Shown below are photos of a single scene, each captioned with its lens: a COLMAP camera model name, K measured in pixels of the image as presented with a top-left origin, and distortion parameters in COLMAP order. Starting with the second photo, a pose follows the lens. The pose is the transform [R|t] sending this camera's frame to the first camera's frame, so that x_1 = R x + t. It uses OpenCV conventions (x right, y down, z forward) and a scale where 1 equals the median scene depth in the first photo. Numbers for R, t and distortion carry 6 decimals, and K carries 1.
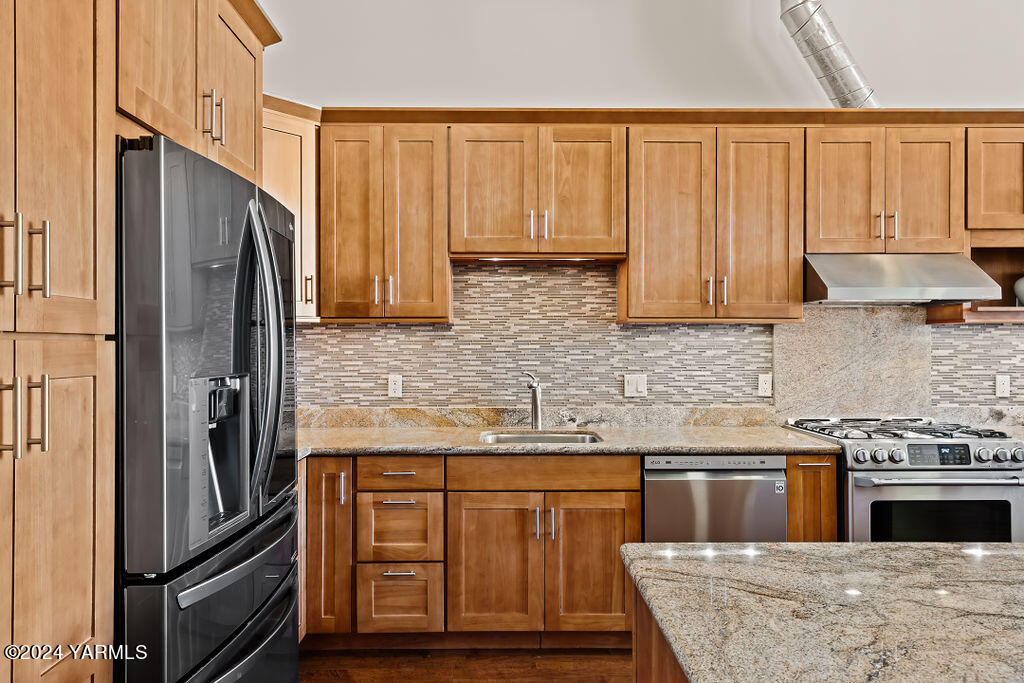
lens RADIAL K [[698.1, 0, 496.8], [0, 698.1, 342.4], [0, 0, 1]] dist [0.005915, -0.000639]
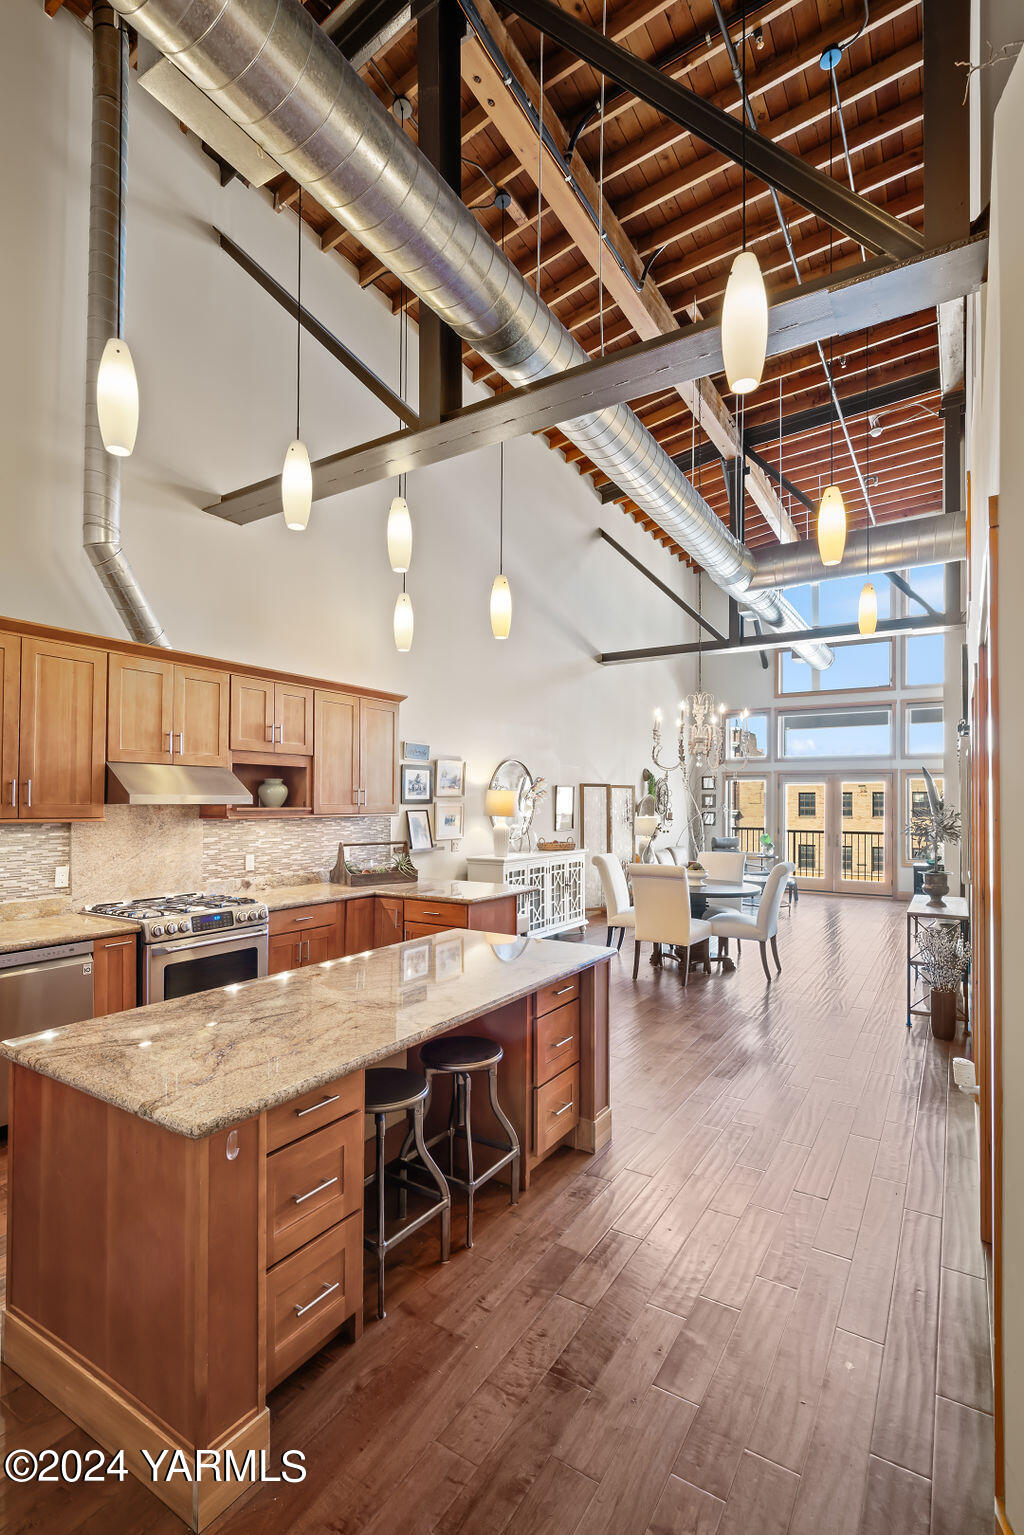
lens RADIAL K [[717.7, 0, 541.9], [0, 717.7, 798.9], [0, 0, 1]] dist [-0.010862, 0.007875]
pose [[0.508619, 0.007634, 0.860958, -0.205526], [-0.009925, 0.999946, -0.003003, -0.068553], [-0.860934, -0.007018, 0.508668, -0.213453]]
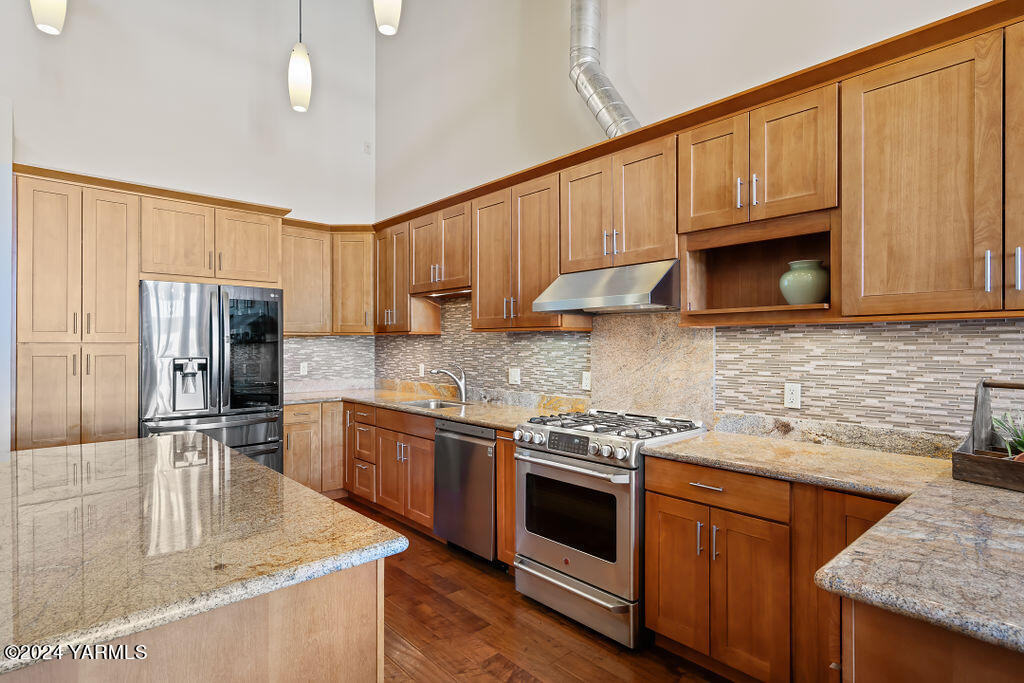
lens RADIAL K [[538.5, 0, 502.7], [0, 538.5, 343.7], [0, 0, 1]] dist [0.011173, -0.000622]
pose [[0.649535, -0.001283, -0.760331, 1.087975], [-0.001922, 0.999993, -0.003329, -0.000812], [0.760330, 0.003624, 0.649527, 0.295786]]
